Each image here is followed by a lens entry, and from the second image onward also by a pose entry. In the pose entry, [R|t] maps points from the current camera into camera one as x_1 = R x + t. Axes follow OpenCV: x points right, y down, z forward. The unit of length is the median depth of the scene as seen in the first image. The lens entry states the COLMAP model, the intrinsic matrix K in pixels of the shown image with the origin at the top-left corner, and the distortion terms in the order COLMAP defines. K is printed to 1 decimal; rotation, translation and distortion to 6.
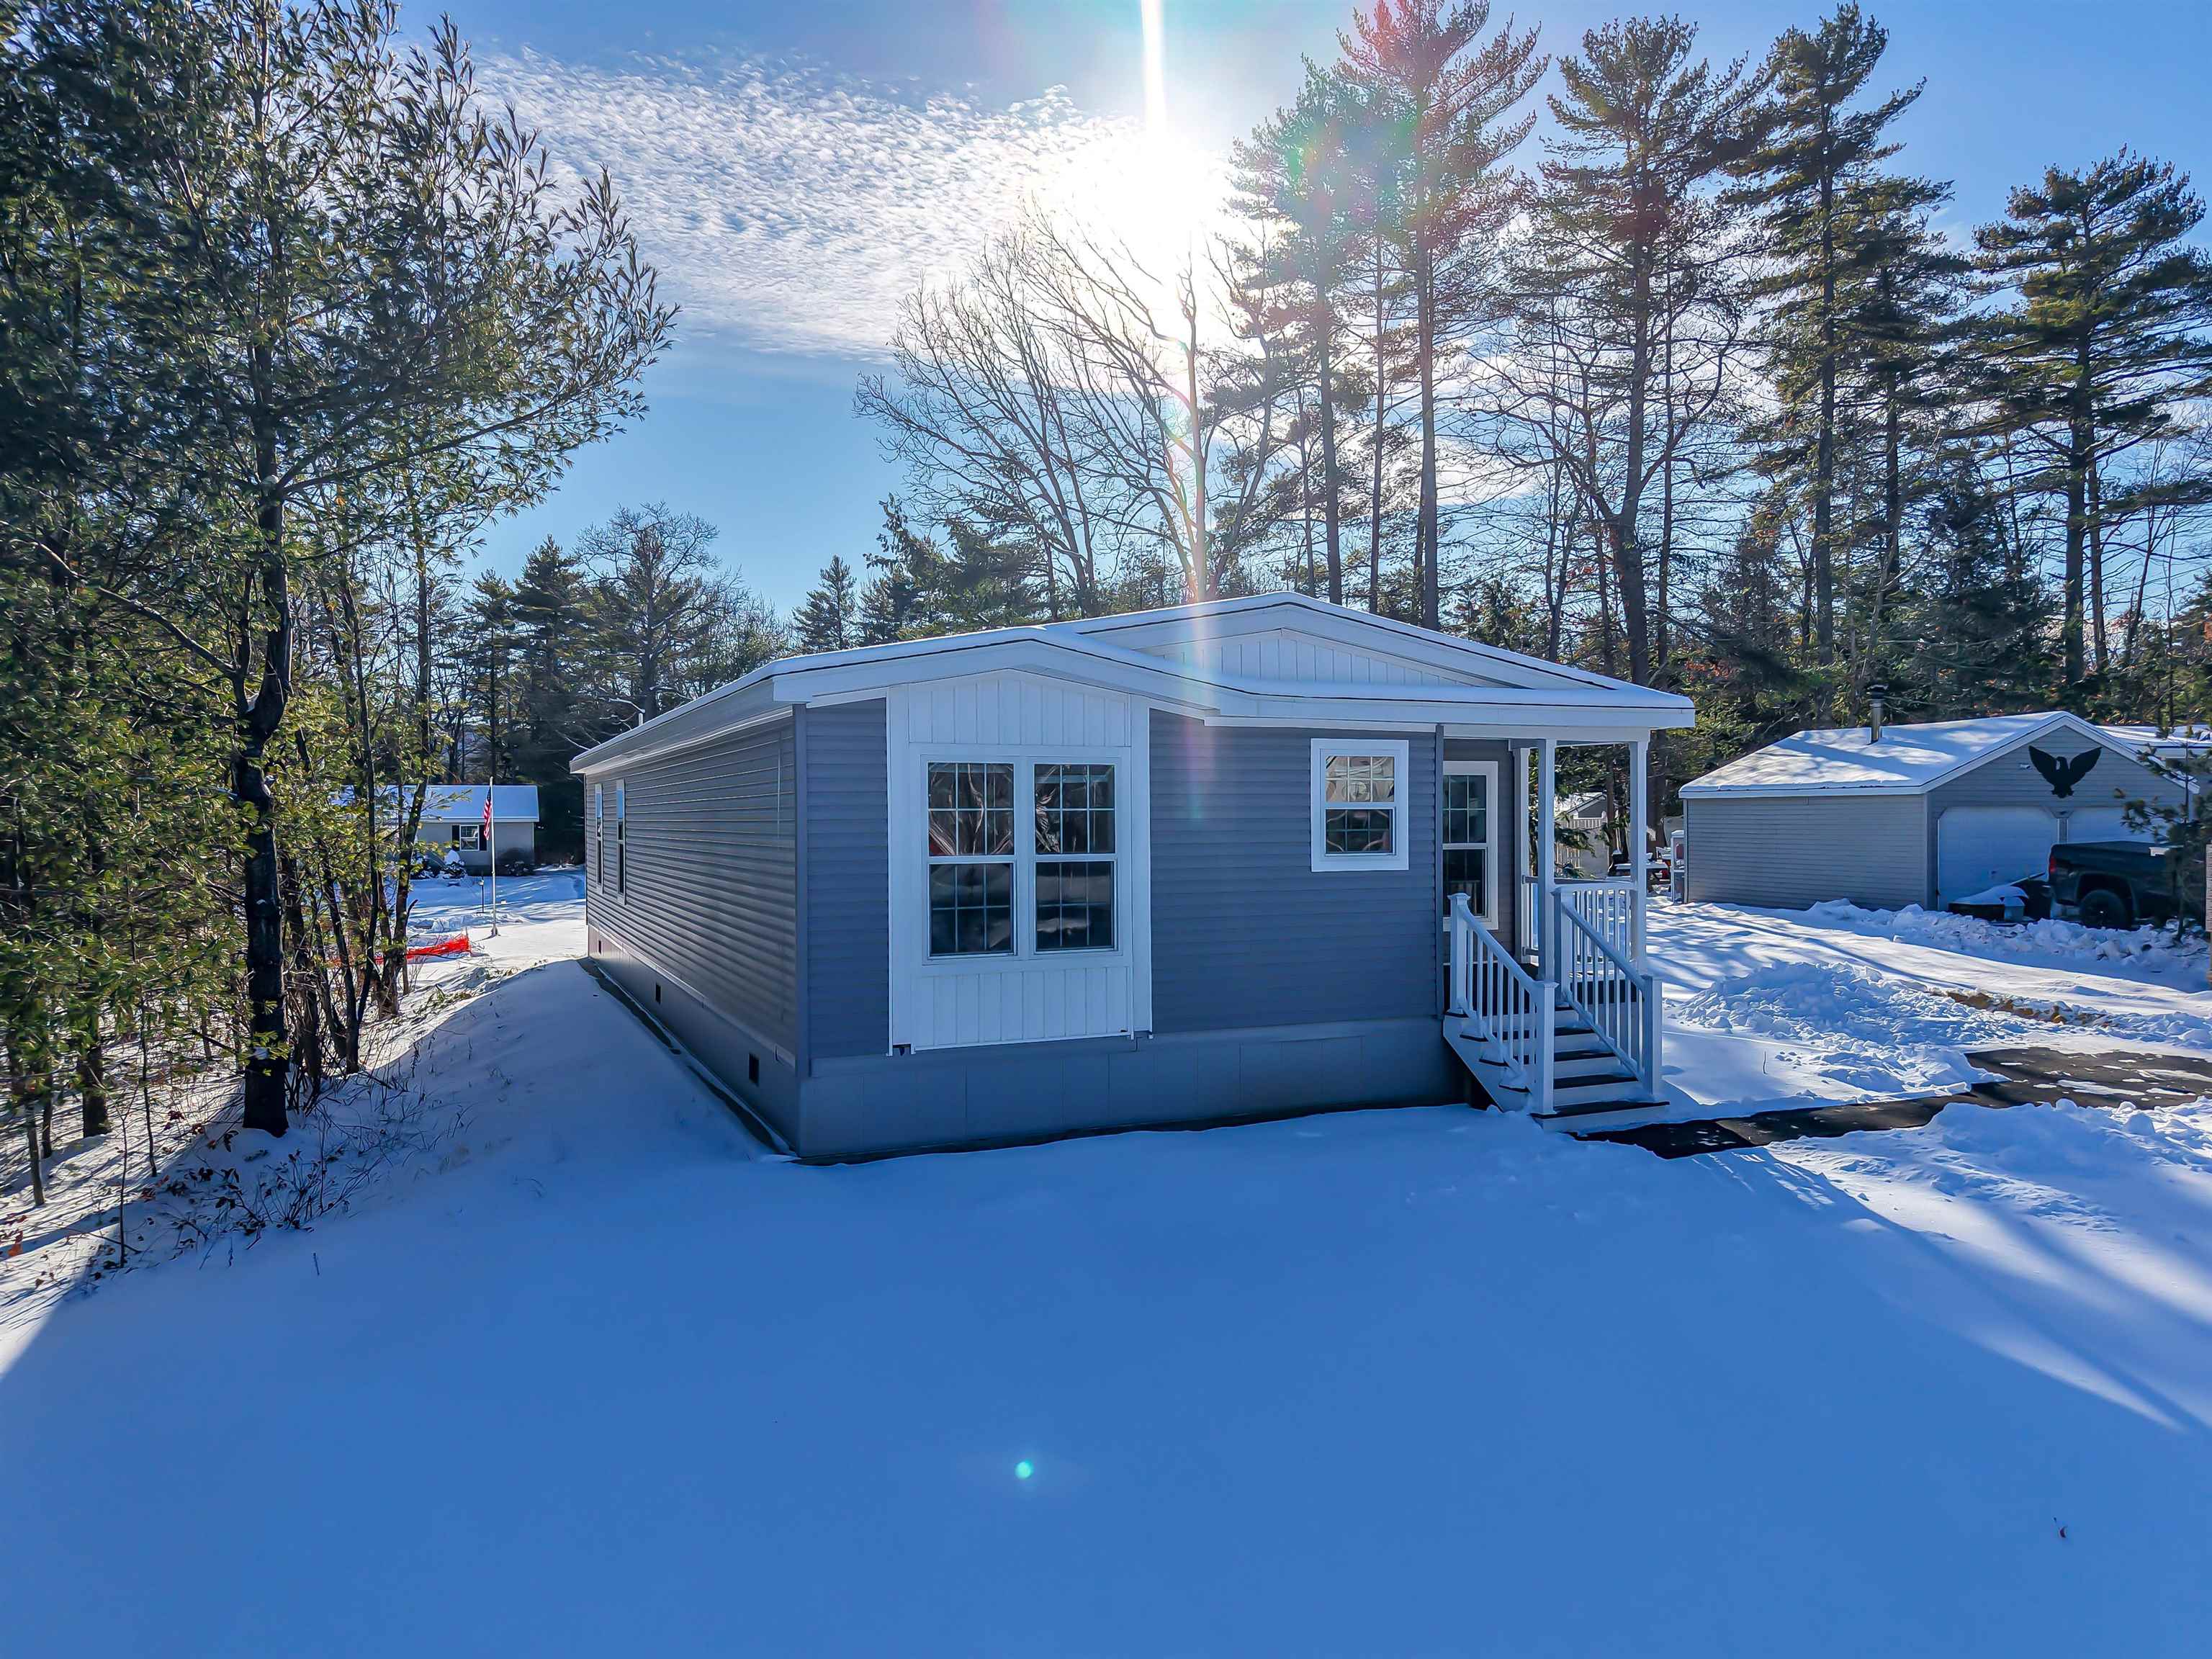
lens RADIAL K [[1476.0, 0, 1100.0], [0, 1476.0, 839.4], [0, 0, 1]] dist [0.032873, -0.014160]
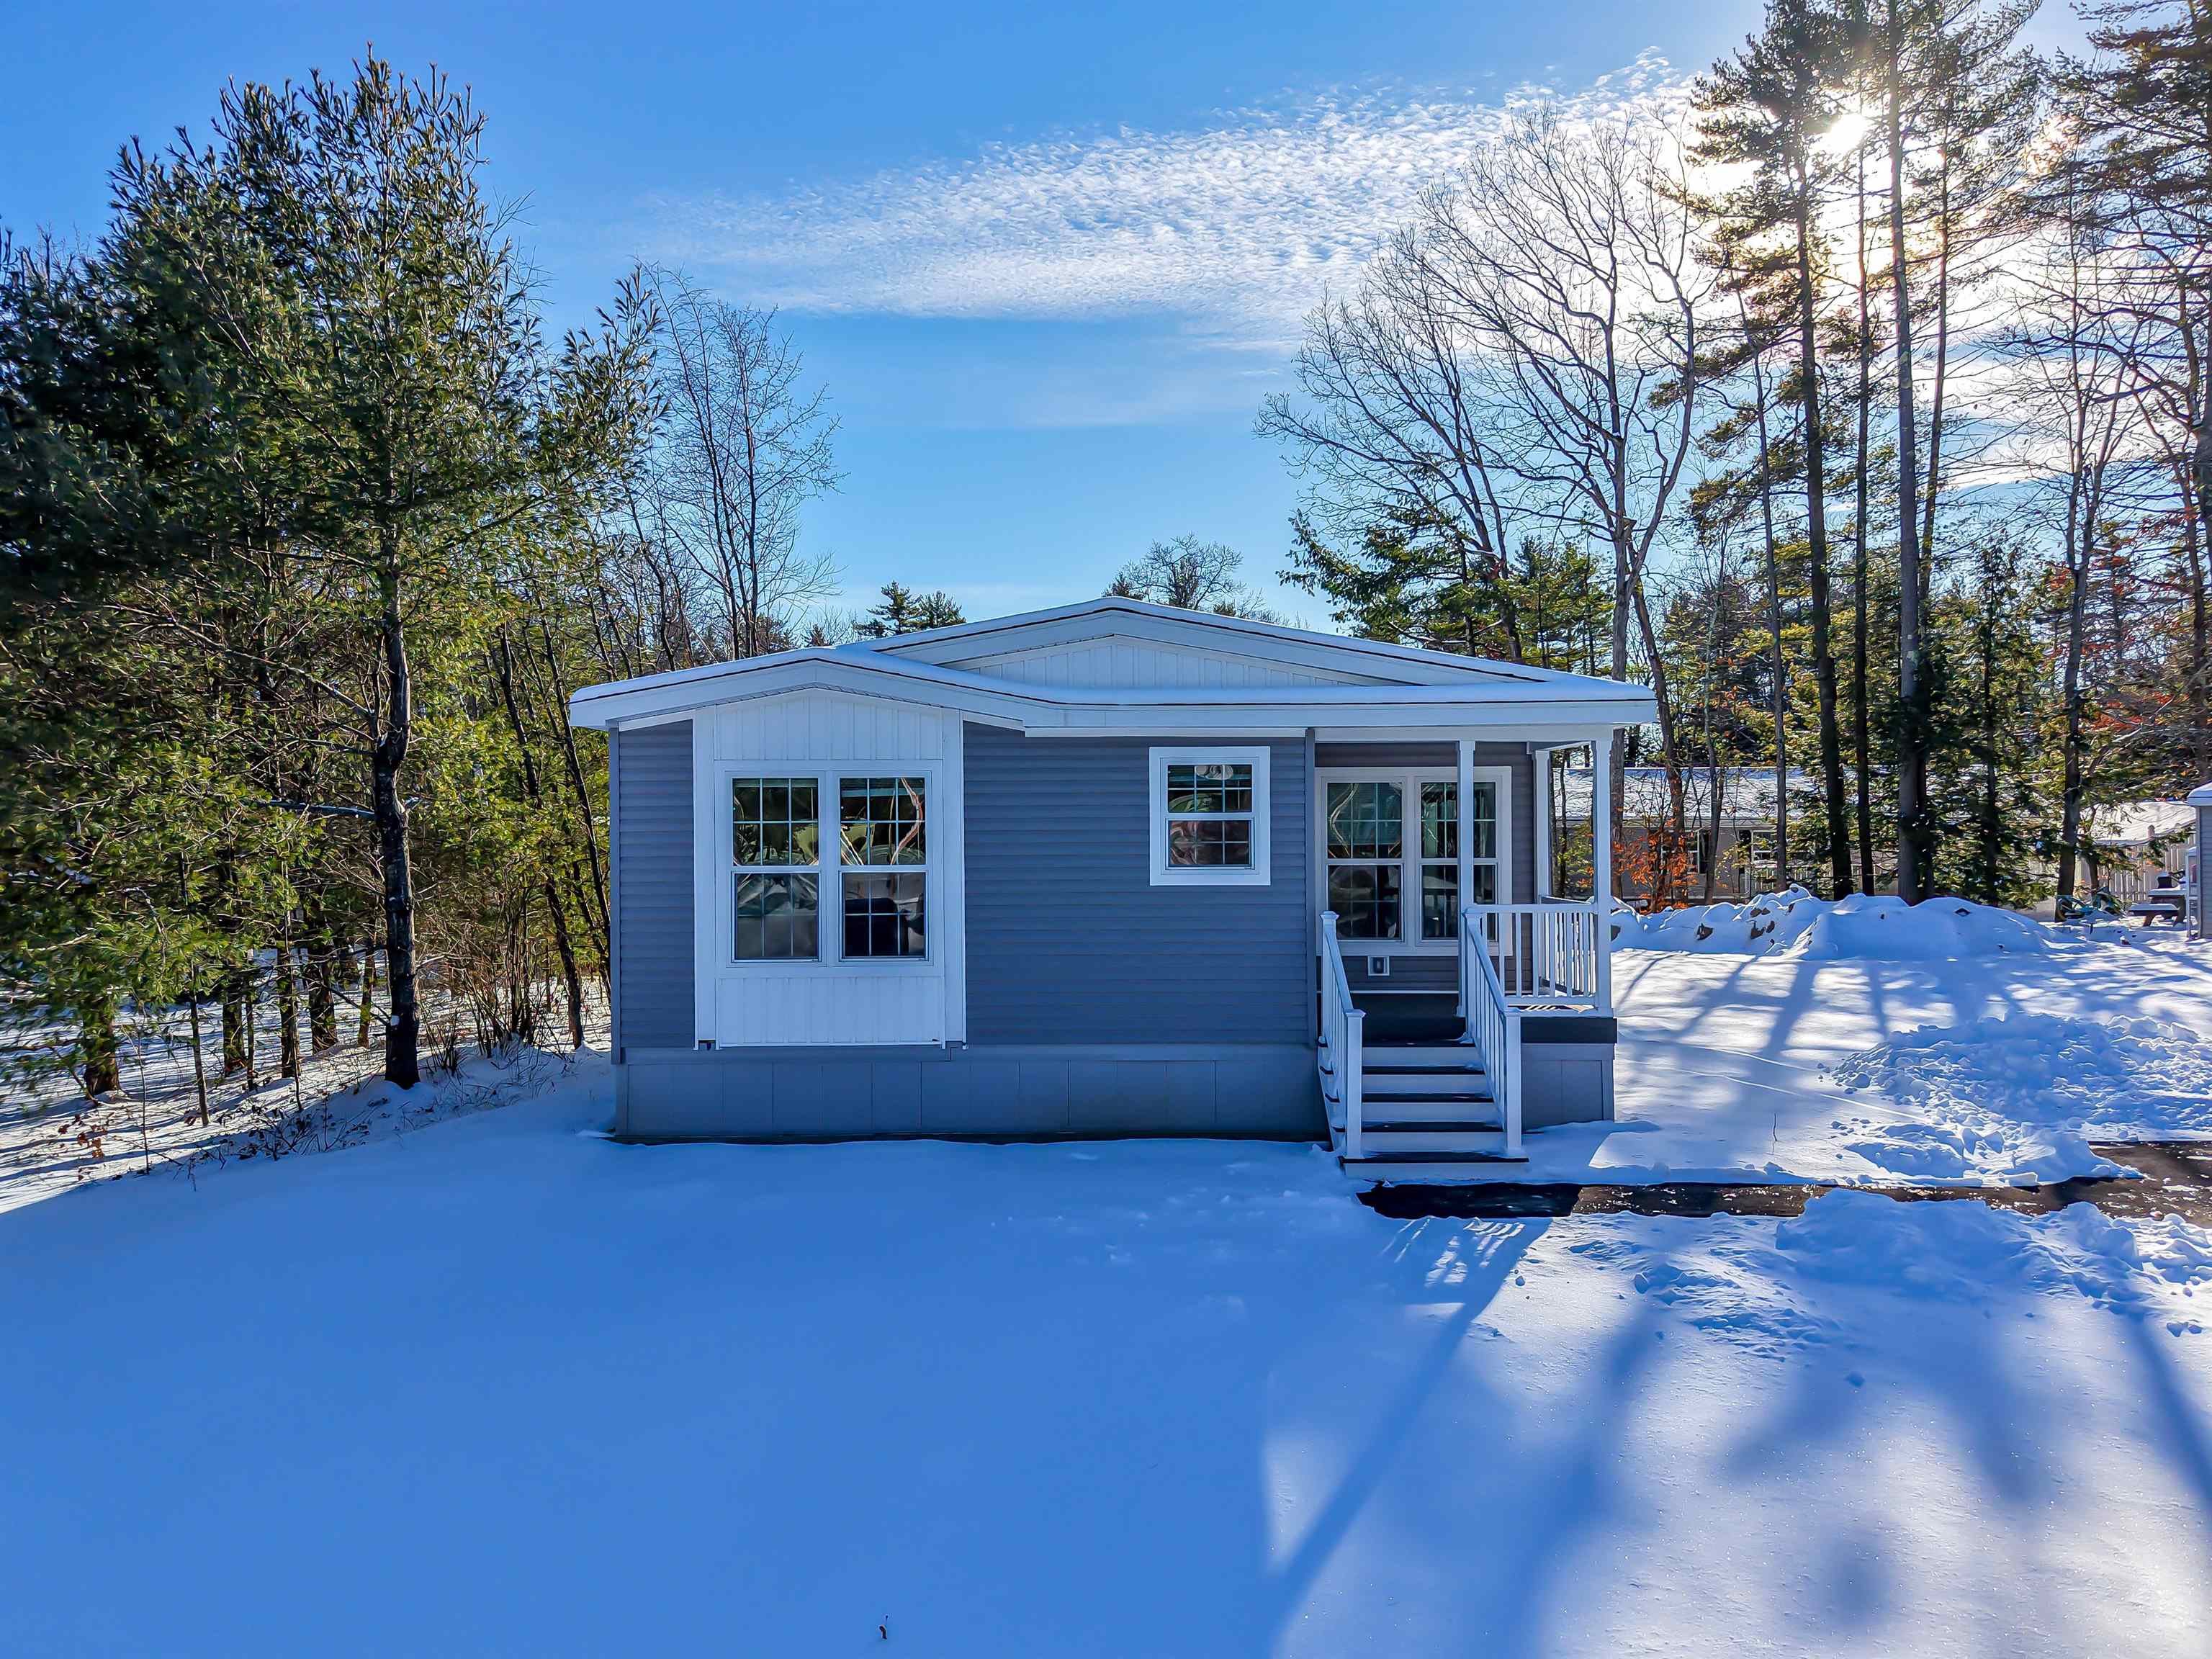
lens RADIAL K [[1476.0, 0, 1097.3], [0, 1476.0, 841.6], [0, 0, 1]] dist [0.032873, -0.014160]
pose [[0.913054, 0.001105, -0.407838, 0.142472], [-0.004816, 0.999956, -0.008073, 0.000268], [0.407811, 0.009336, 0.913019, 0.031585]]
